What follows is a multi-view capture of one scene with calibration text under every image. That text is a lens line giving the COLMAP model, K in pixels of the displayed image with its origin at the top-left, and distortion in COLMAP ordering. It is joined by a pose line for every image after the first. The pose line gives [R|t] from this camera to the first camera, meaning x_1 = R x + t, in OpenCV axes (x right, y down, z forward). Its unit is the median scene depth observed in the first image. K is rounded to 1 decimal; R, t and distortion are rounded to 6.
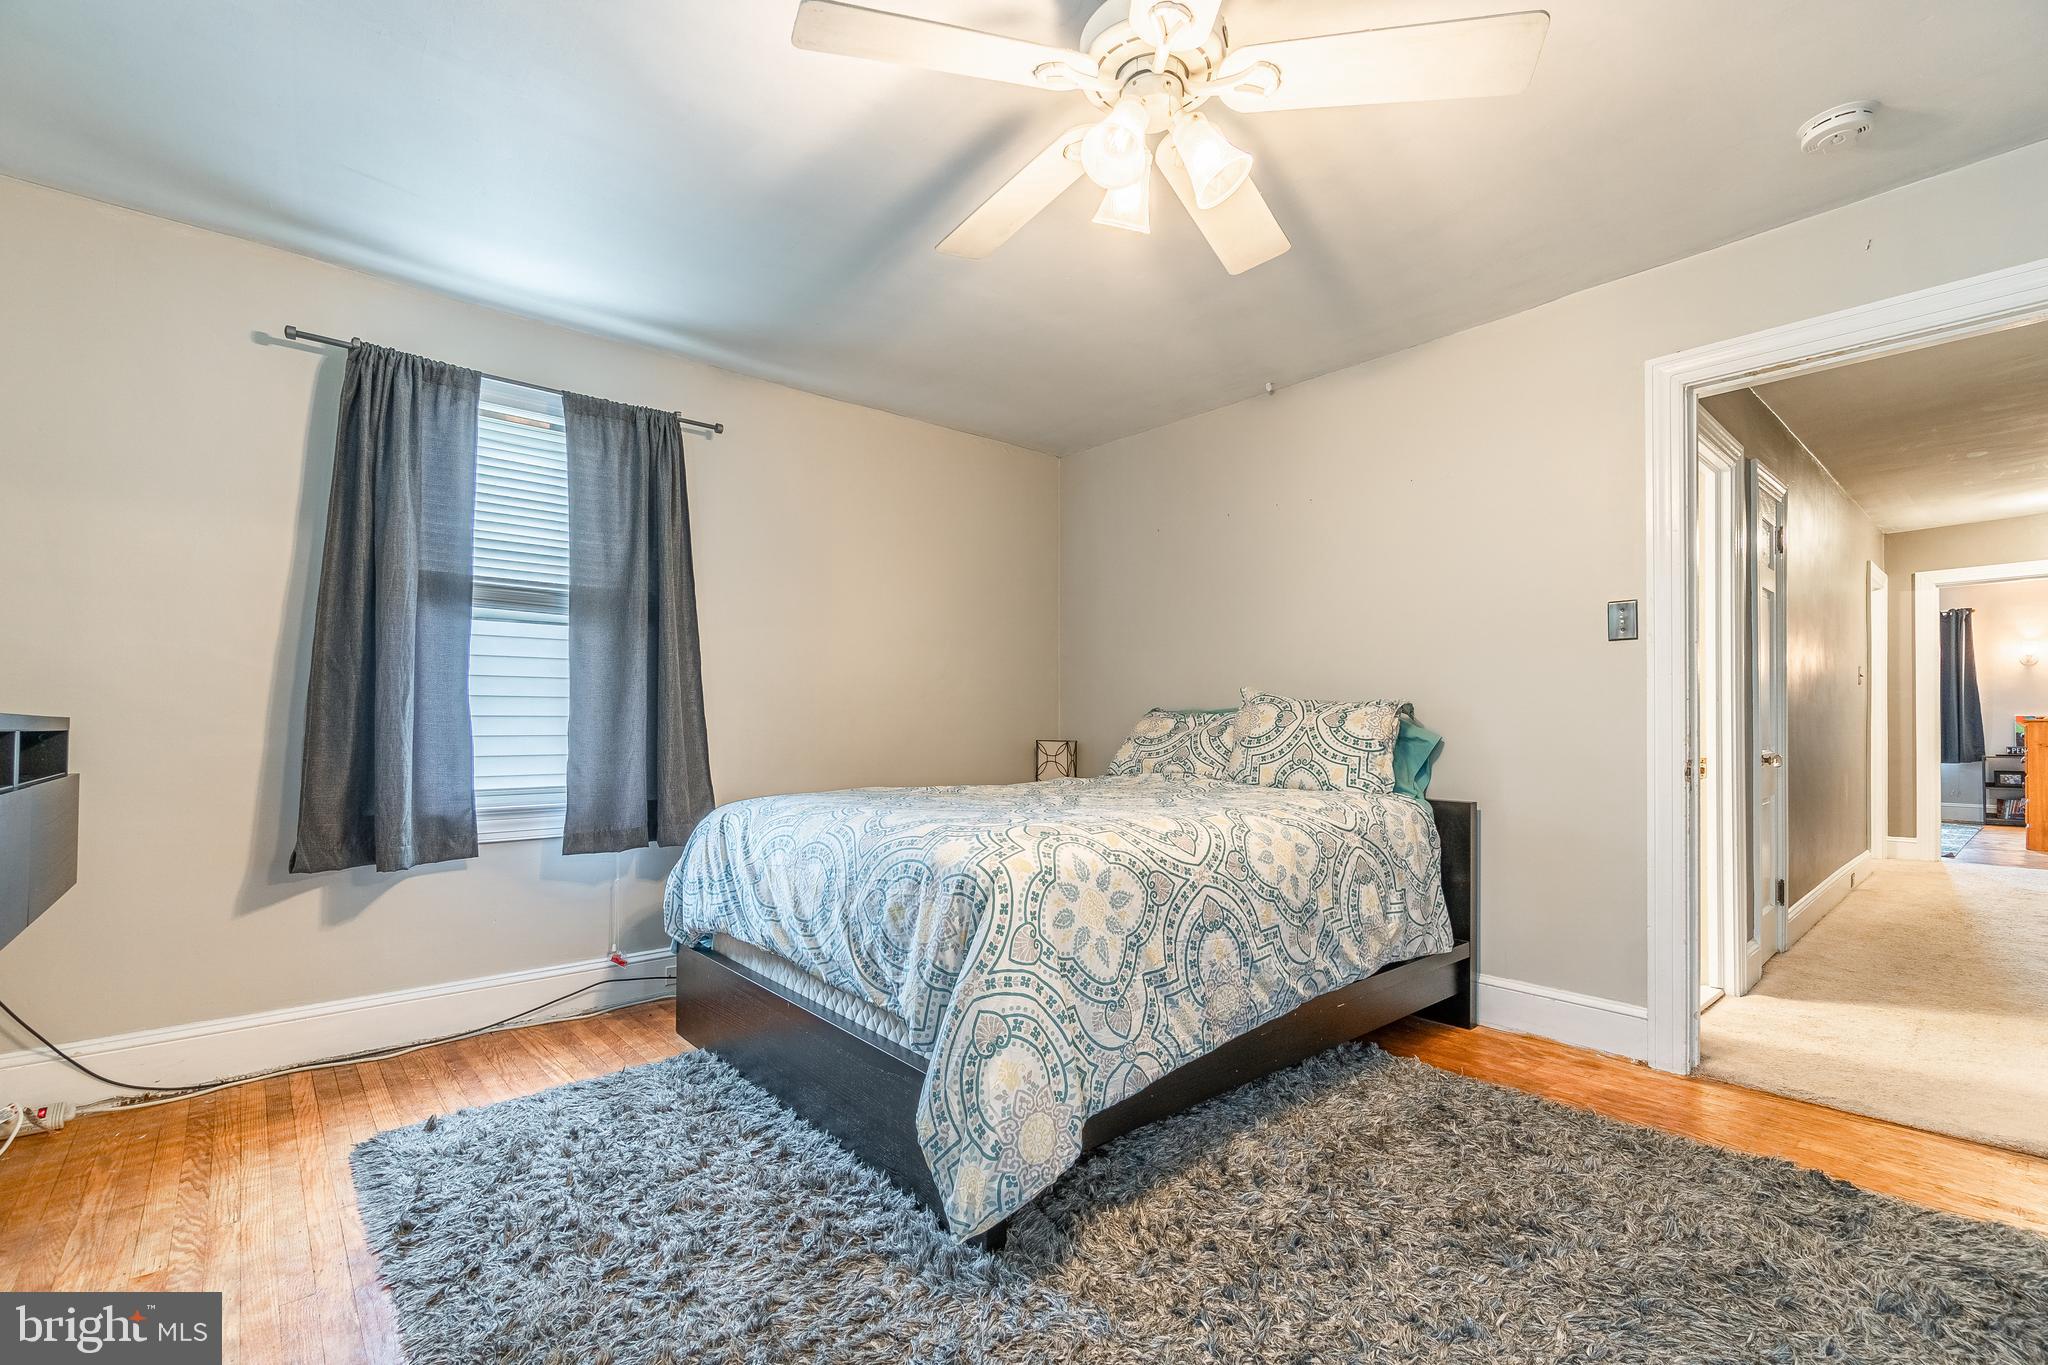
lens RADIAL K [[908.9, 0, 1029.2], [0, 908.9, 710.4], [0, 0, 1]] dist [-0.012388, -0.000121]
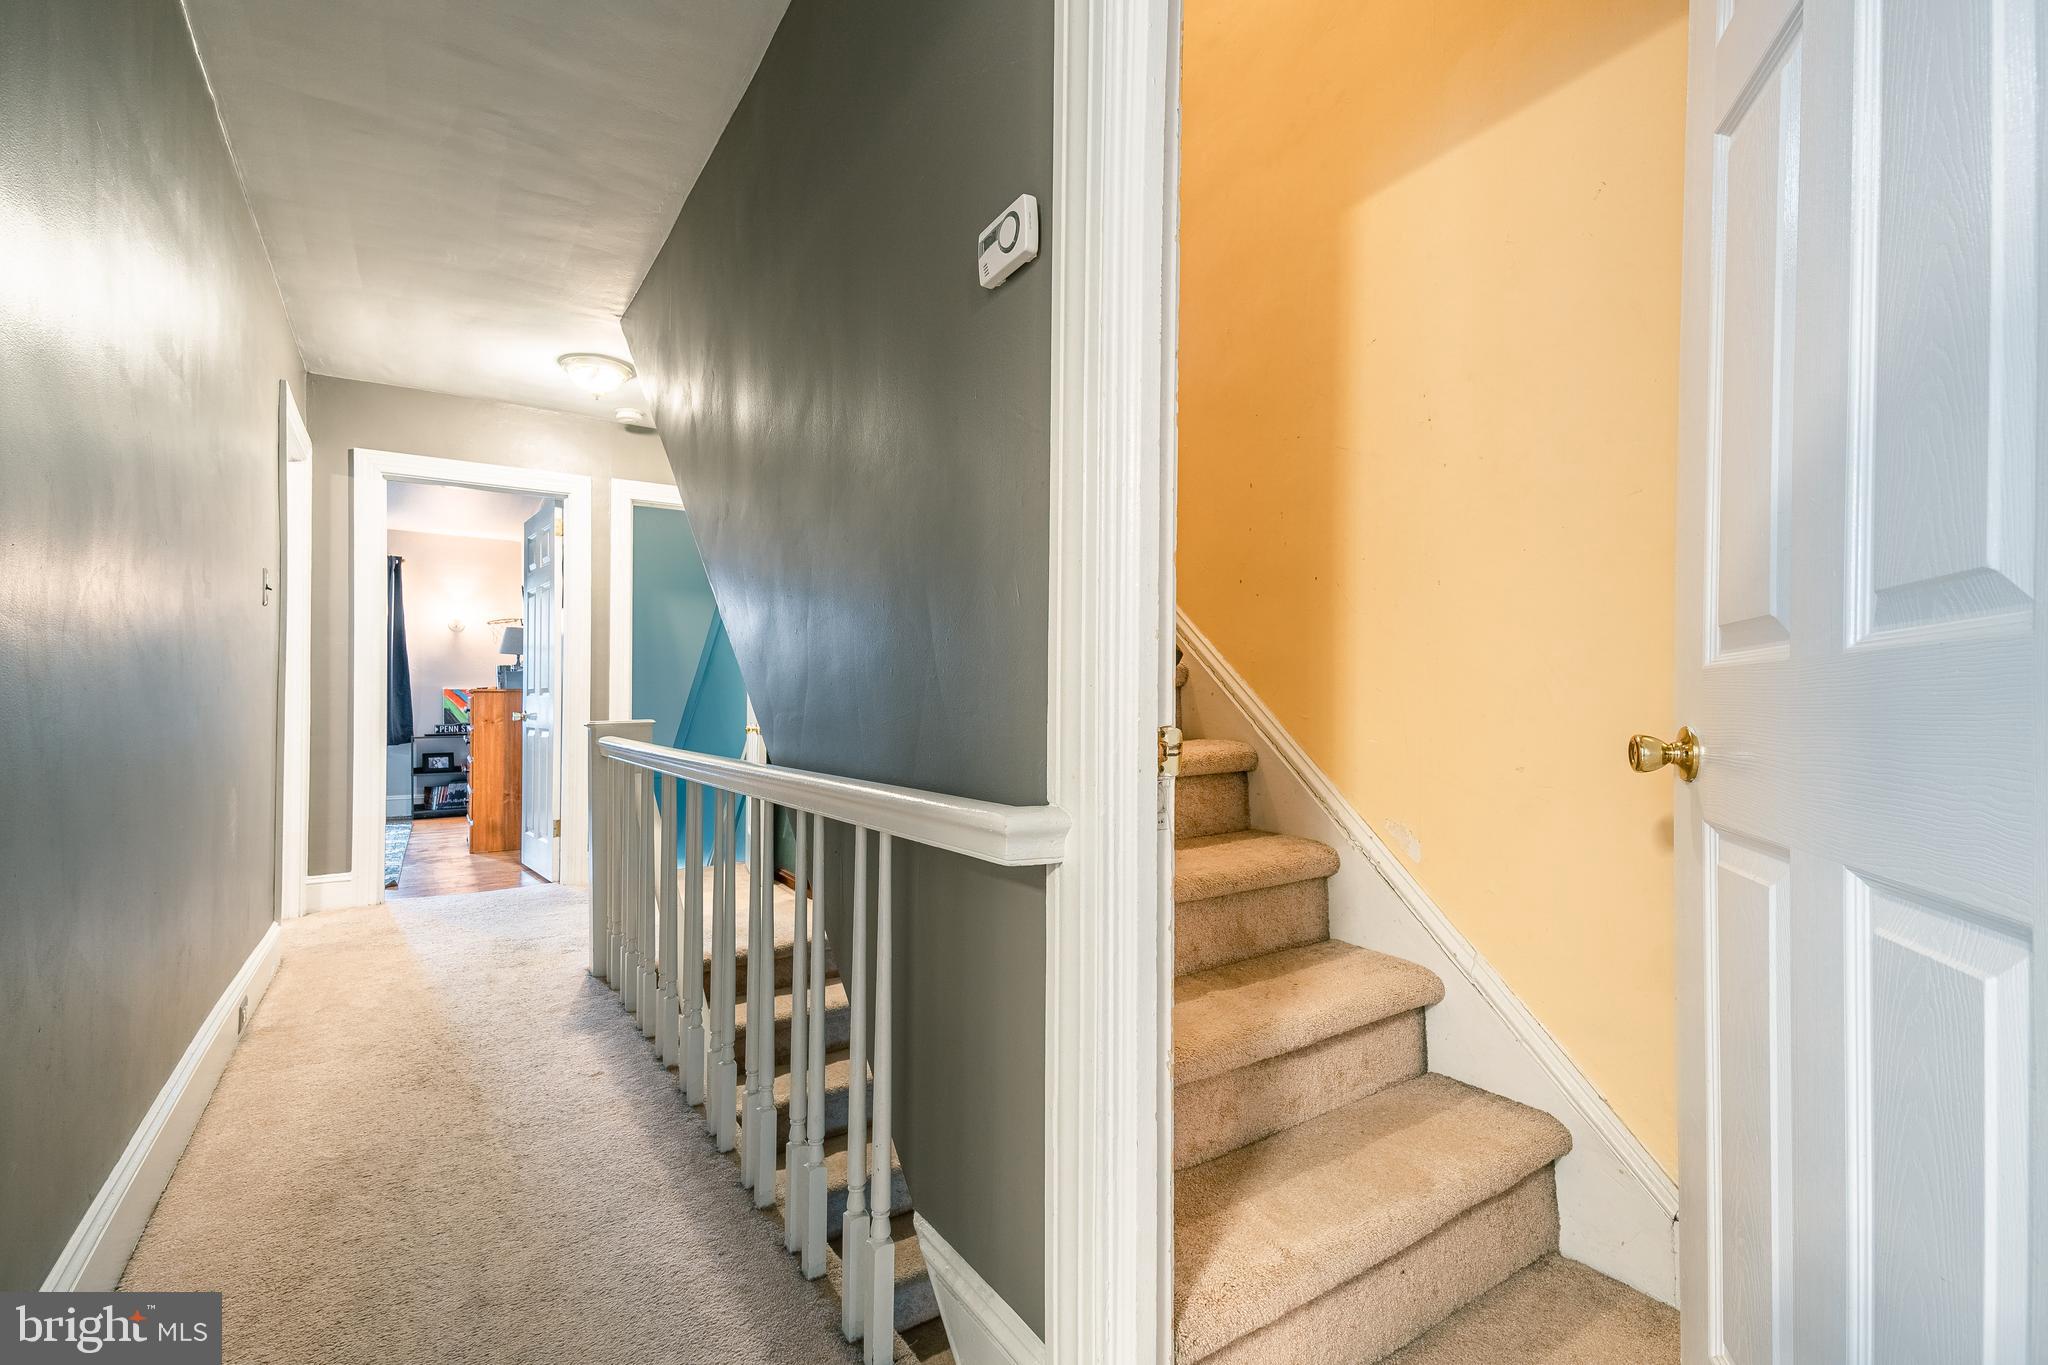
lens RADIAL K [[892.4, 0, 1027.1], [0, 892.4, 692.4], [0, 0, 1]] dist [0.000405, 0.000390]
pose [[0.119464, 0.009145, 0.992796, 0.491338], [-0.003441, 0.999955, -0.008797, 0.023853], [-0.992833, -0.002366, 0.119490, 0.528914]]
